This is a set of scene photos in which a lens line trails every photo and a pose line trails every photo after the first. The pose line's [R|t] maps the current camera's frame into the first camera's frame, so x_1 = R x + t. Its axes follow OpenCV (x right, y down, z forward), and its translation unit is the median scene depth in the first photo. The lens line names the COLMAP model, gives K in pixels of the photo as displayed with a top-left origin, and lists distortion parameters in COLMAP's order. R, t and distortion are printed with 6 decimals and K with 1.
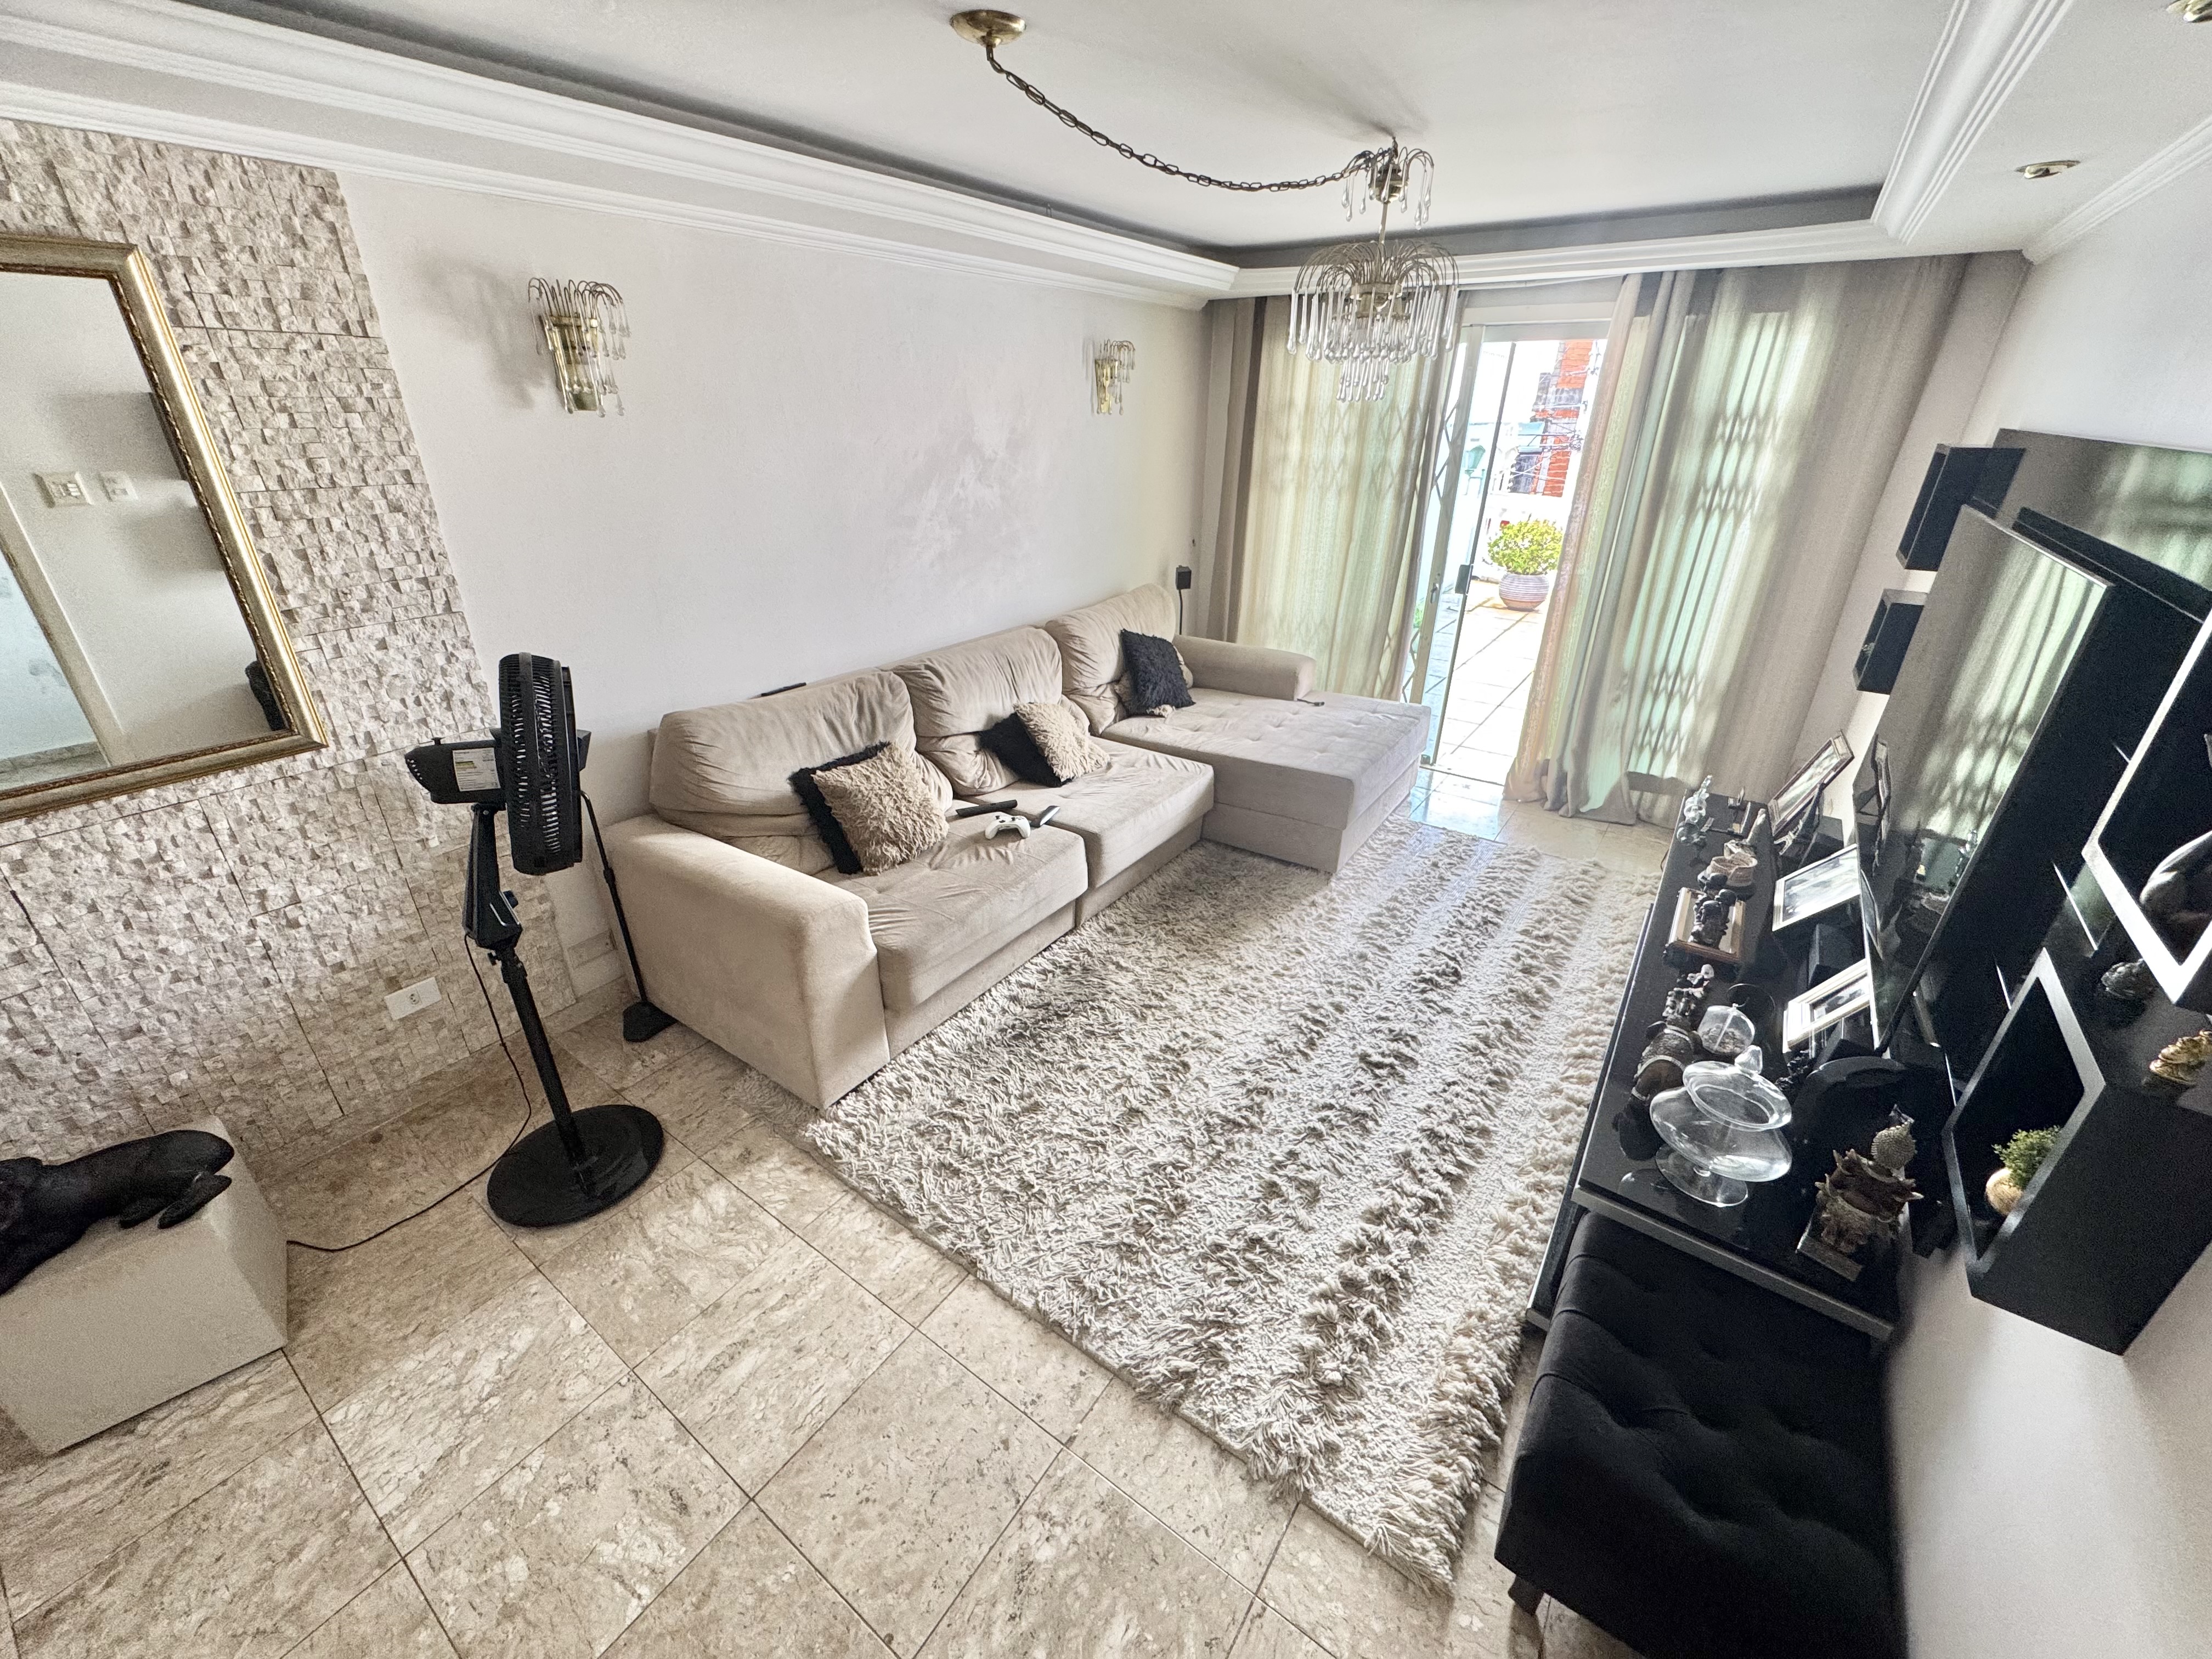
lens RADIAL K [[882.6, 0, 1104.8], [0, 882.6, 826.5], [0, 0, 1]] dist [-0.002859, 0.000574]
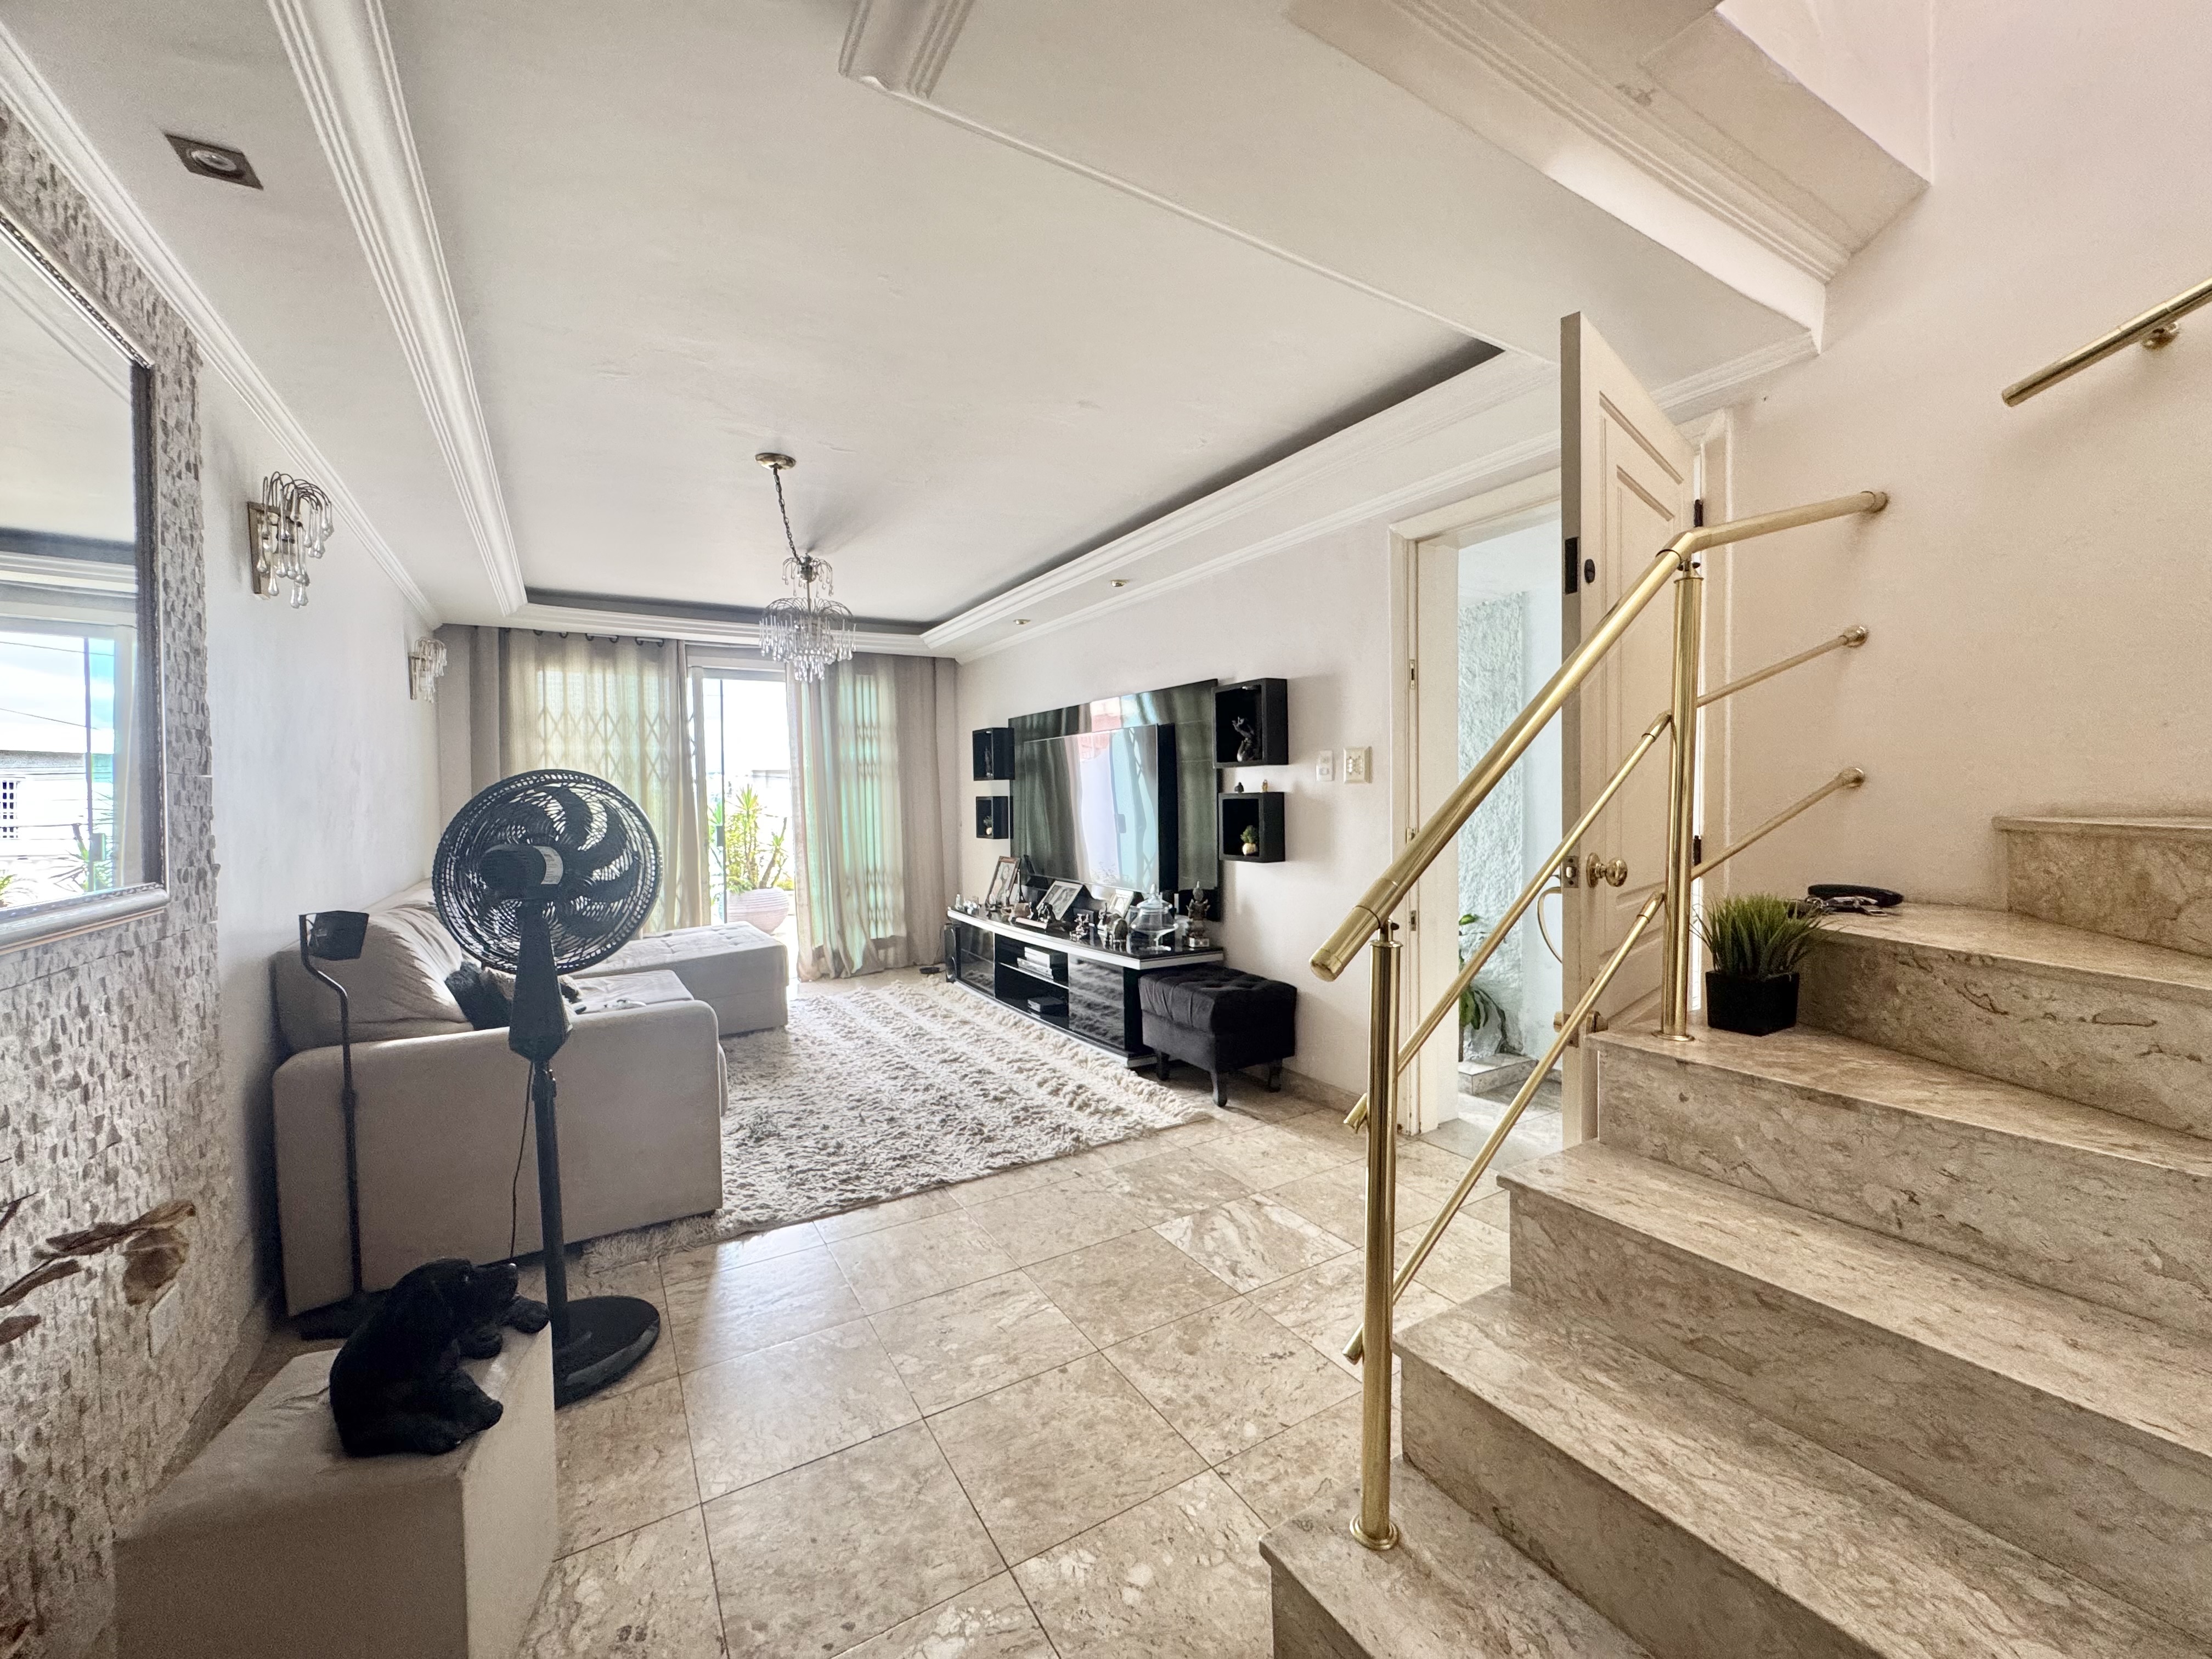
lens RADIAL K [[882.6, 0, 1104.8], [0, 882.6, 826.5], [0, 0, 1]] dist [-0.002859, 0.000574]
pose [[0.400903, -0.044967, 0.915016, -1.143475], [0.413968, 0.899900, -0.137151, 0.258450], [-0.817256, 0.433772, 0.379387, 0.019635]]
